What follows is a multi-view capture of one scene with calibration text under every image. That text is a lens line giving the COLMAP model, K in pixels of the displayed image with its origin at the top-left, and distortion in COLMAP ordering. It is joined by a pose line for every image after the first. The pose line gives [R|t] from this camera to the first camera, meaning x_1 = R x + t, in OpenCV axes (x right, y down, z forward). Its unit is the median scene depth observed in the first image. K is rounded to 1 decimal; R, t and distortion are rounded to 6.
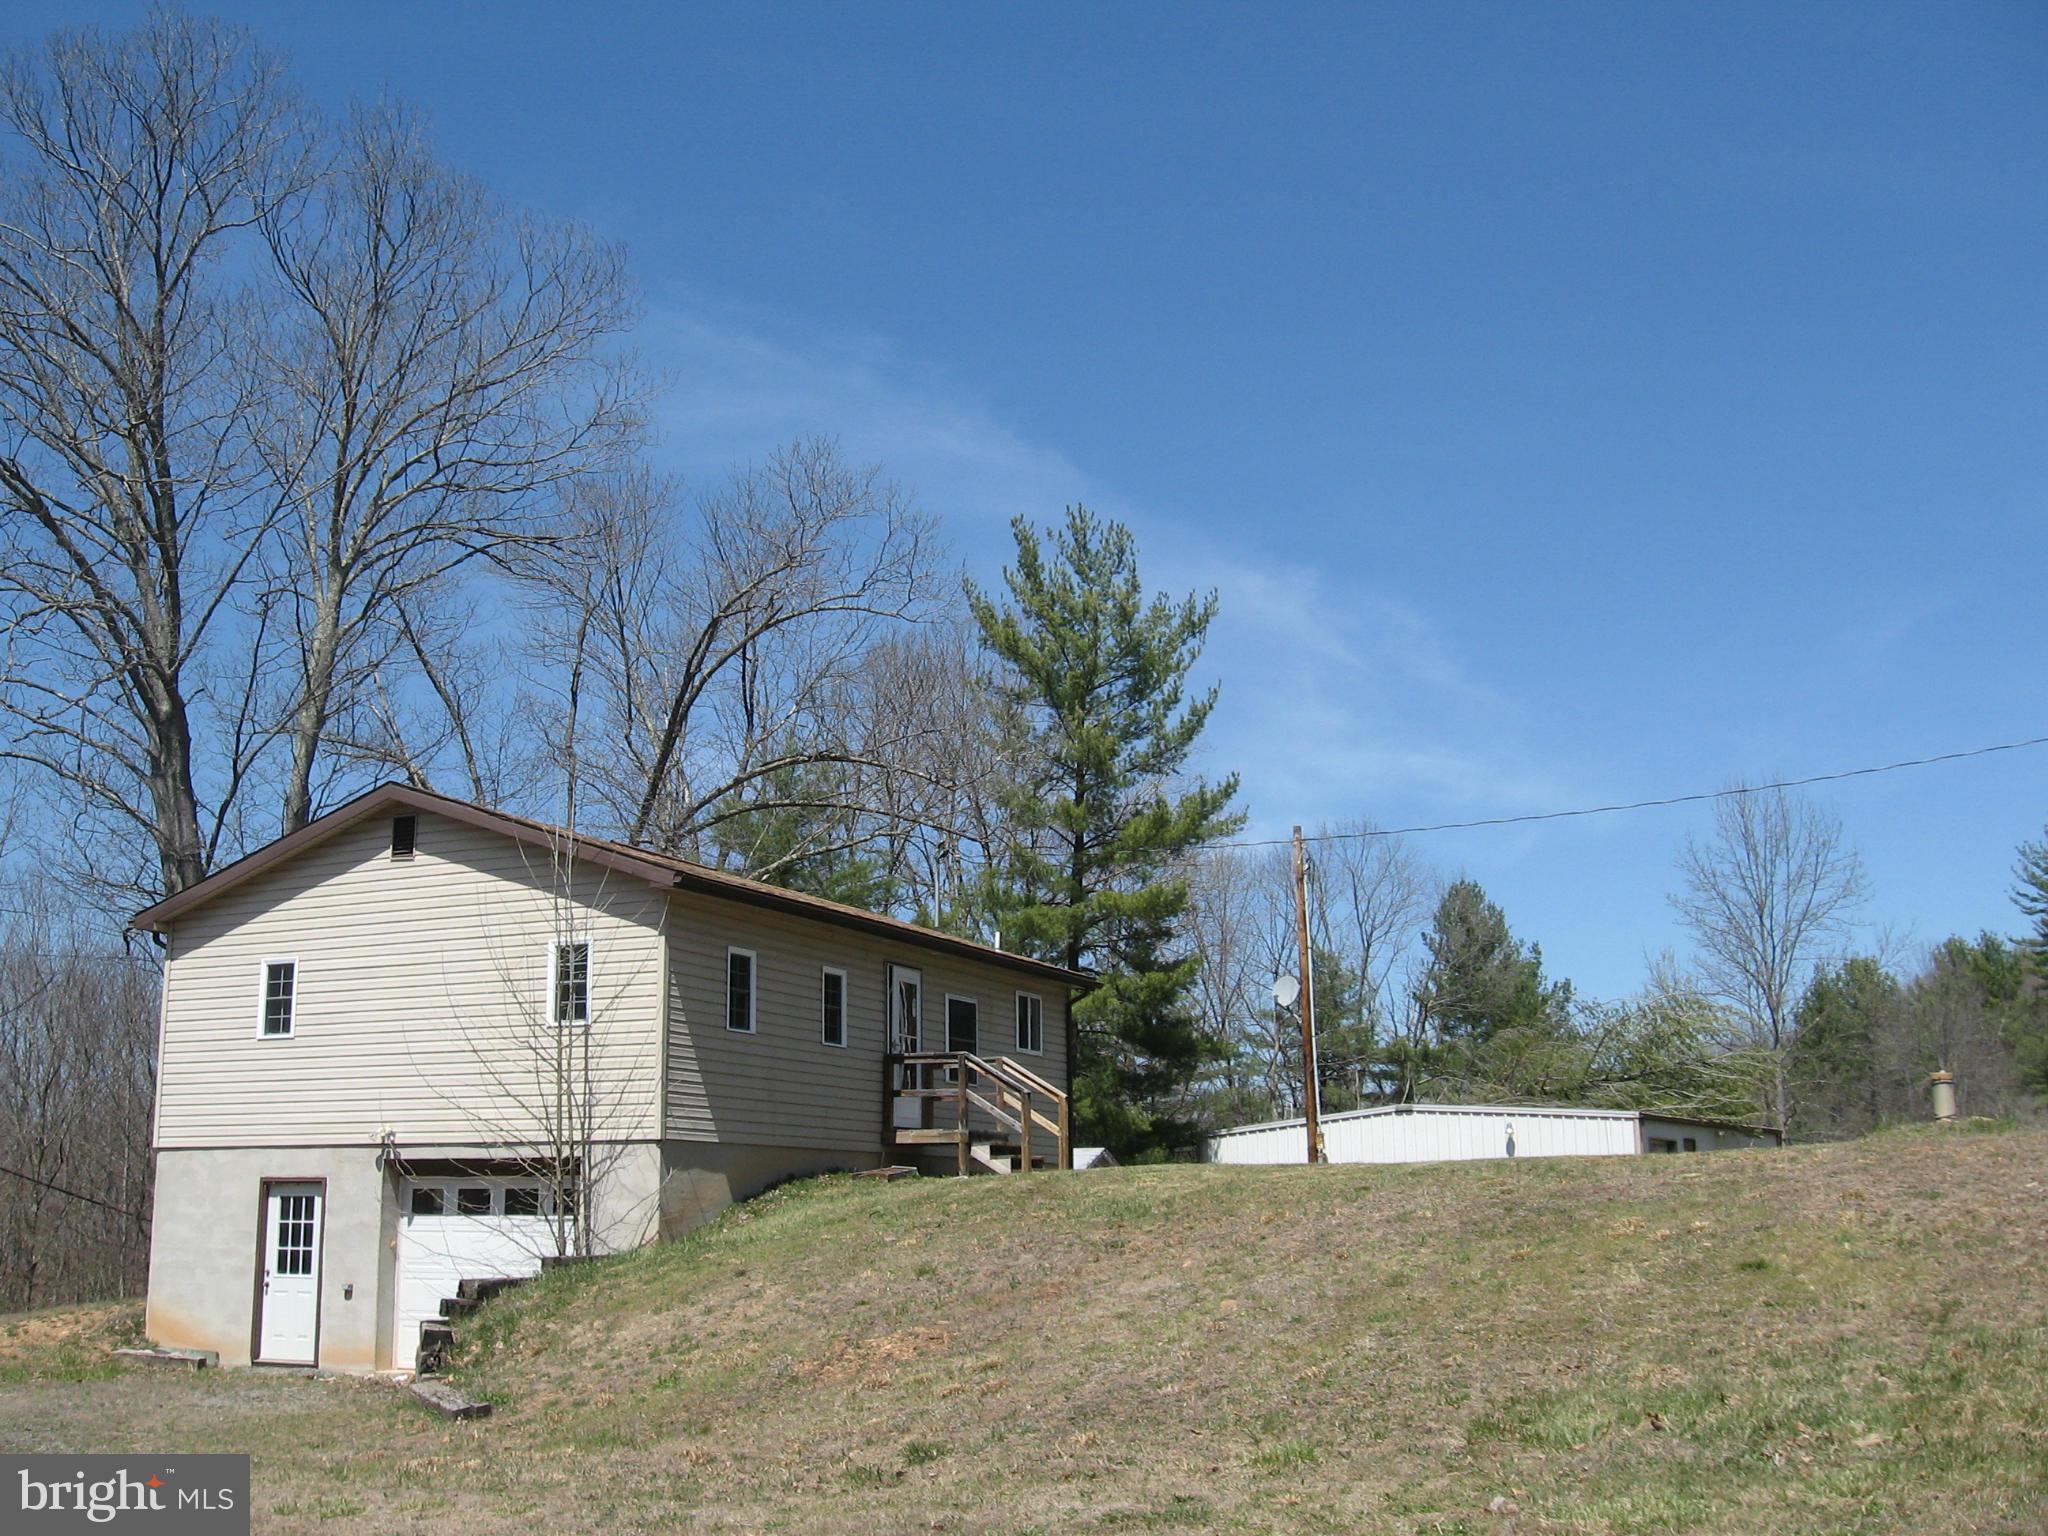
lens RADIAL K [[2146.9, 0, 1025.9], [0, 2146.9, 765.3], [0, 0, 1]] dist [-0.126622, 0.000000]
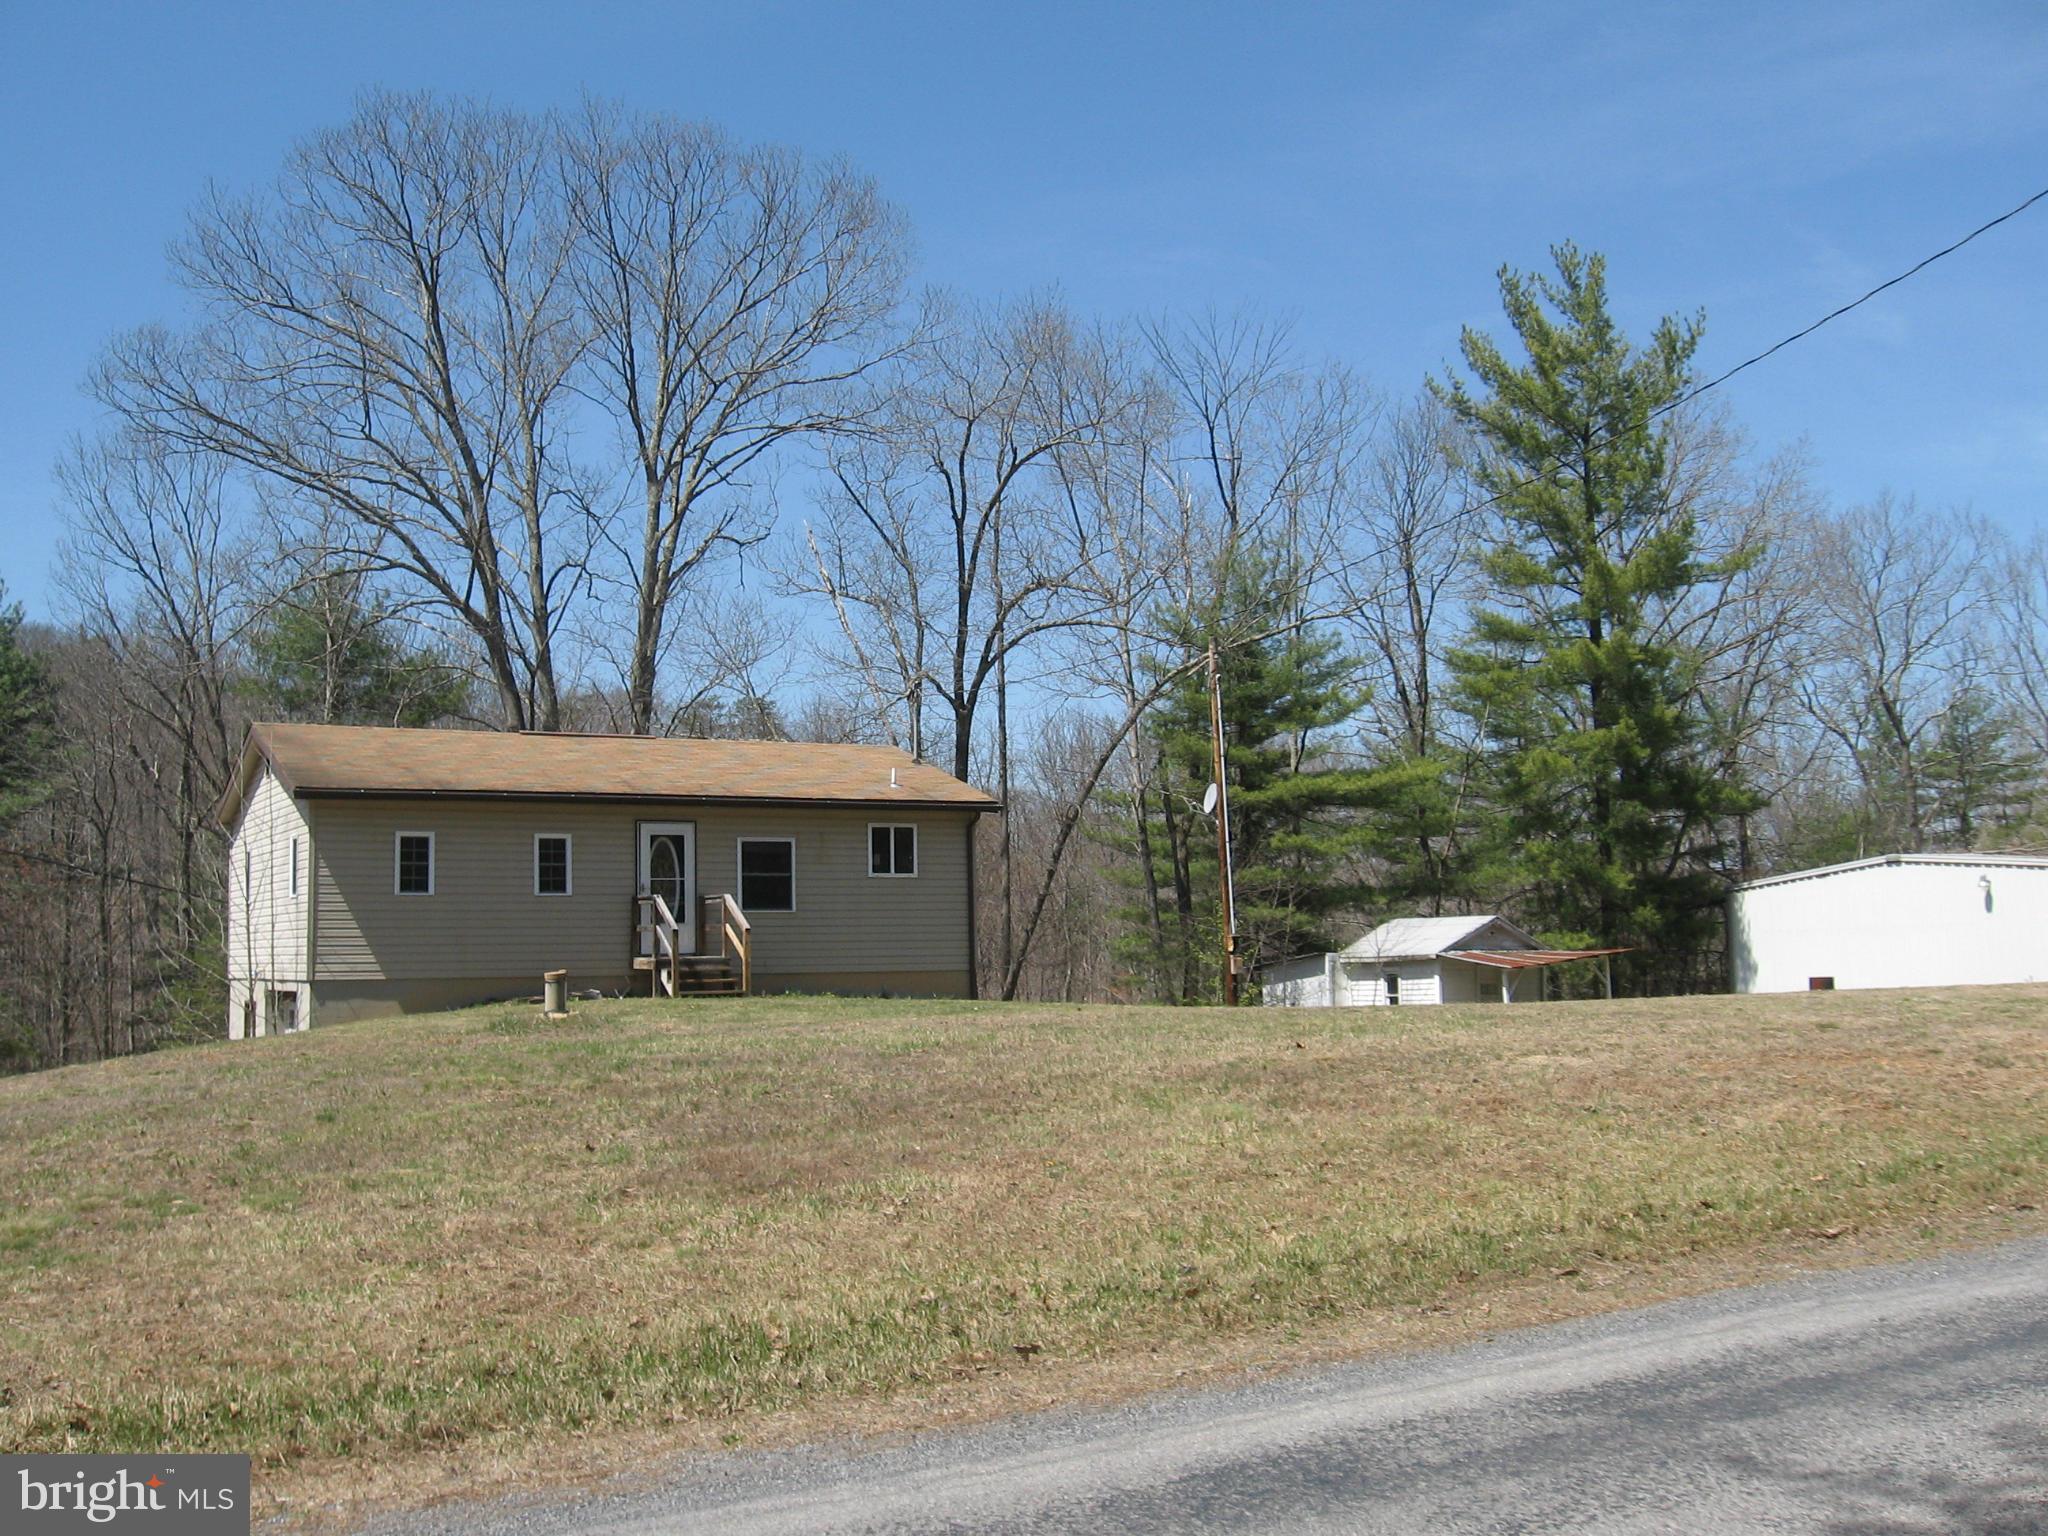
lens RADIAL K [[2146.9, 0, 1038.4], [0, 2146.9, 754.6], [0, 0, 1]] dist [-0.126622, 0.000000]
pose [[0.798761, -0.059326, -0.598716, 0.957780], [0.137374, 0.986823, 0.085491, -0.020333], [0.585755, -0.150535, 0.796386, 0.187848]]
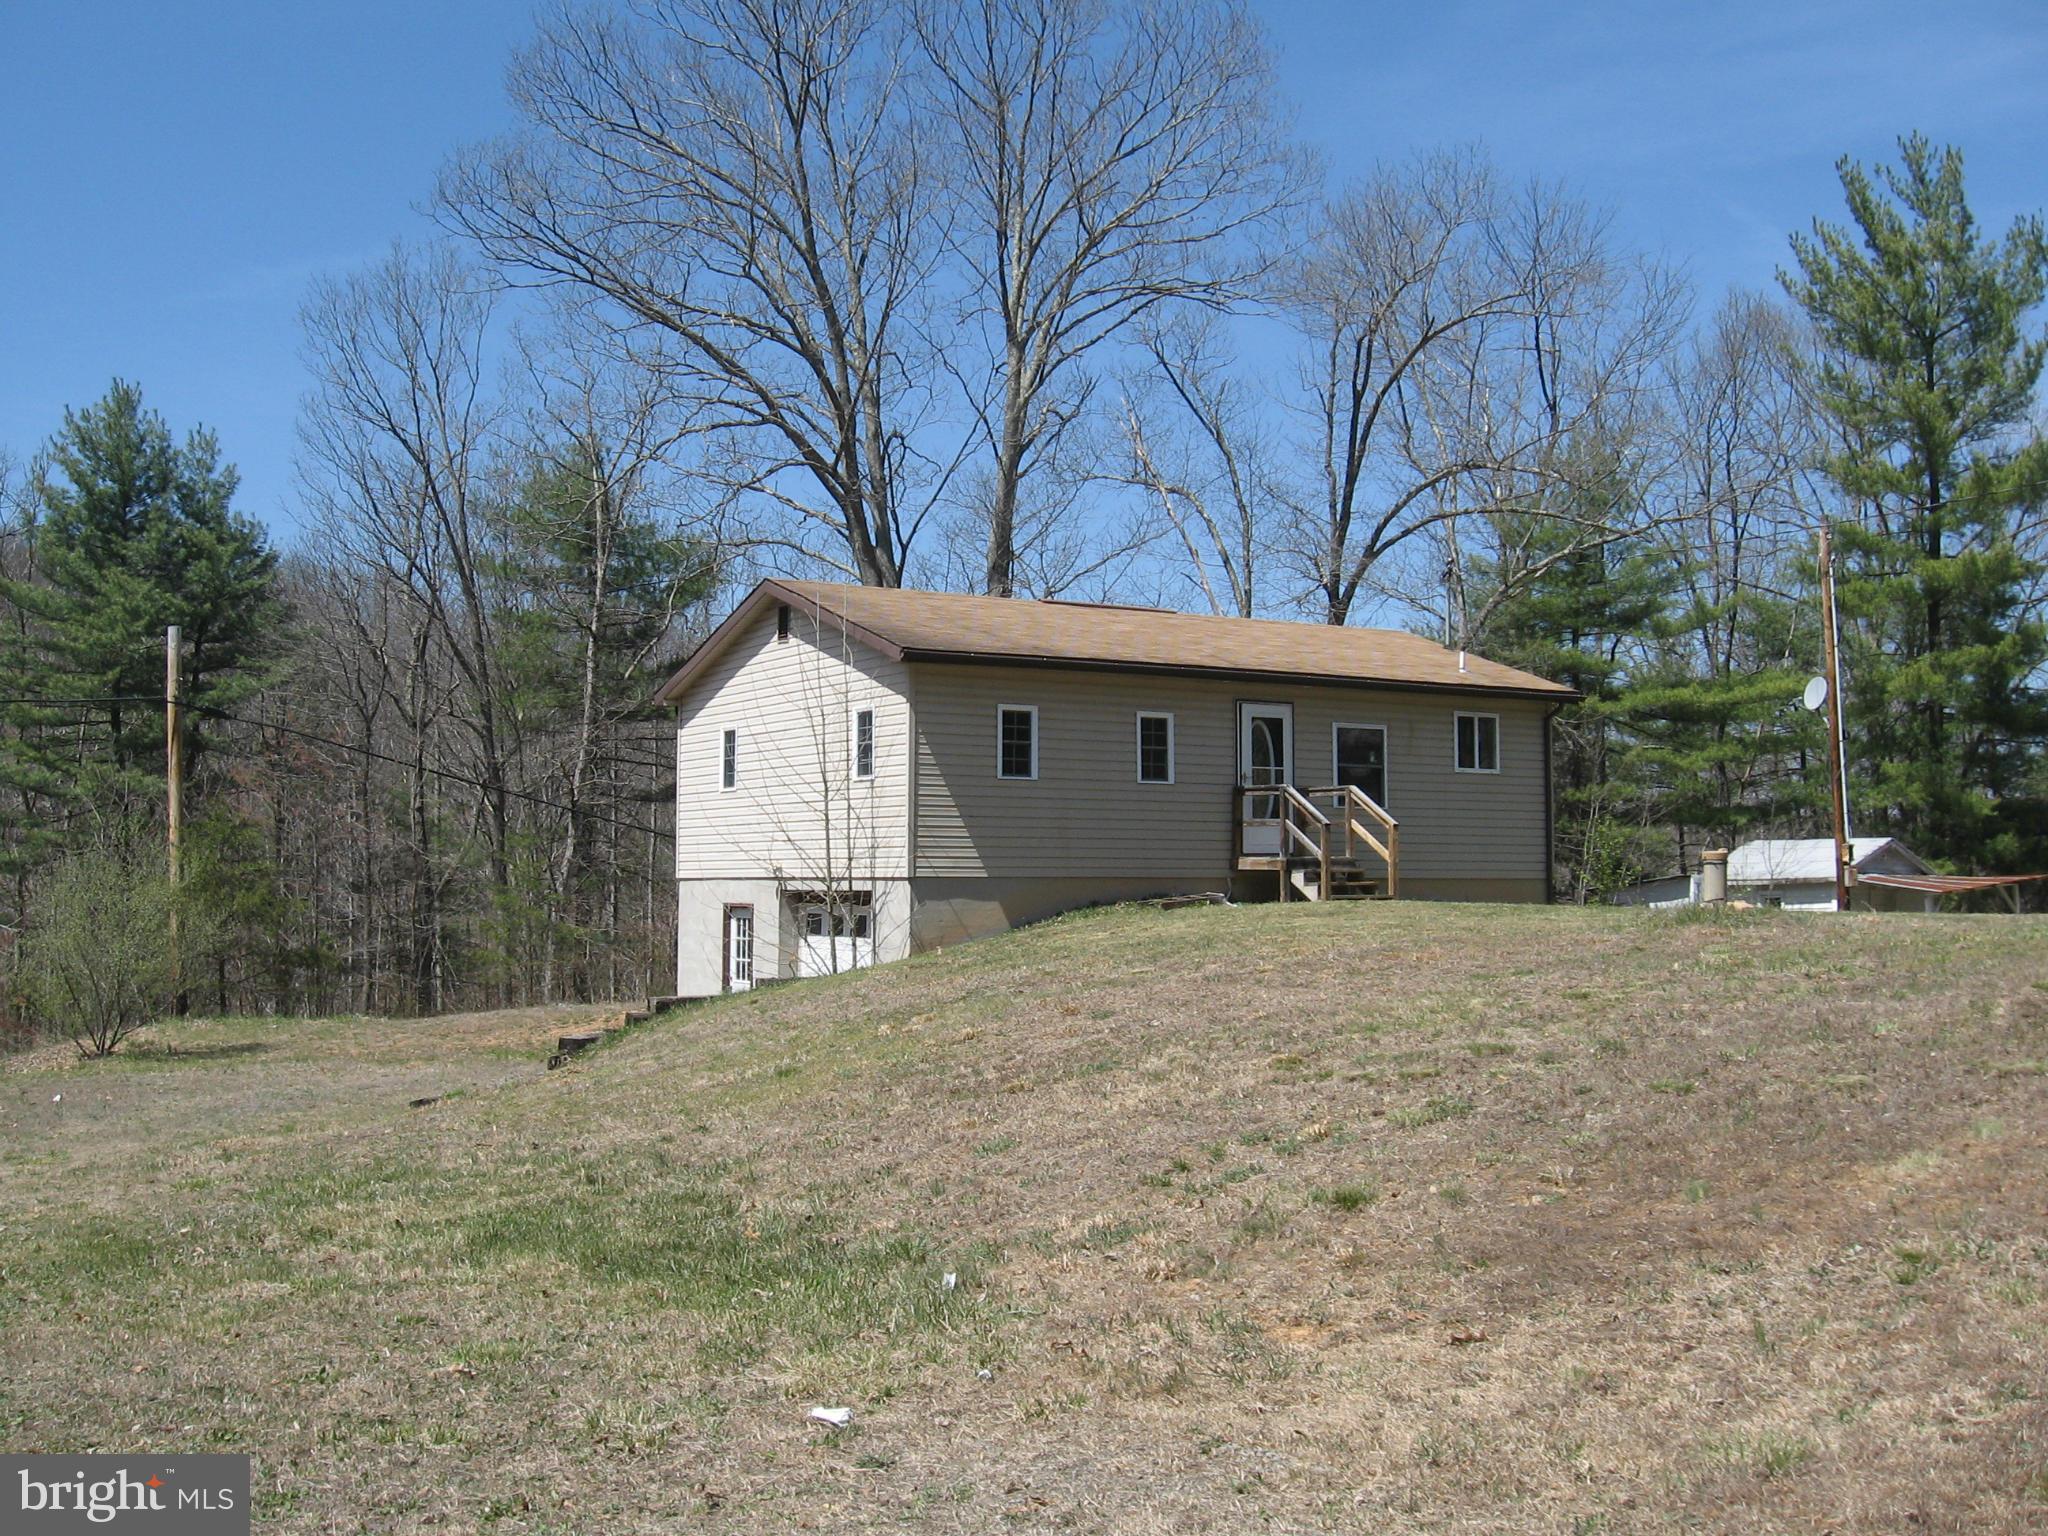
lens RADIAL K [[2146.9, 0, 1014.9], [0, 2146.9, 753.2], [0, 0, 1]] dist [-0.126622, 0.000000]
pose [[0.821649, -0.024406, -0.569471, 0.506178], [0.112043, 0.986506, 0.119380, -0.024102], [0.558873, -0.161894, 0.813296, 0.076289]]
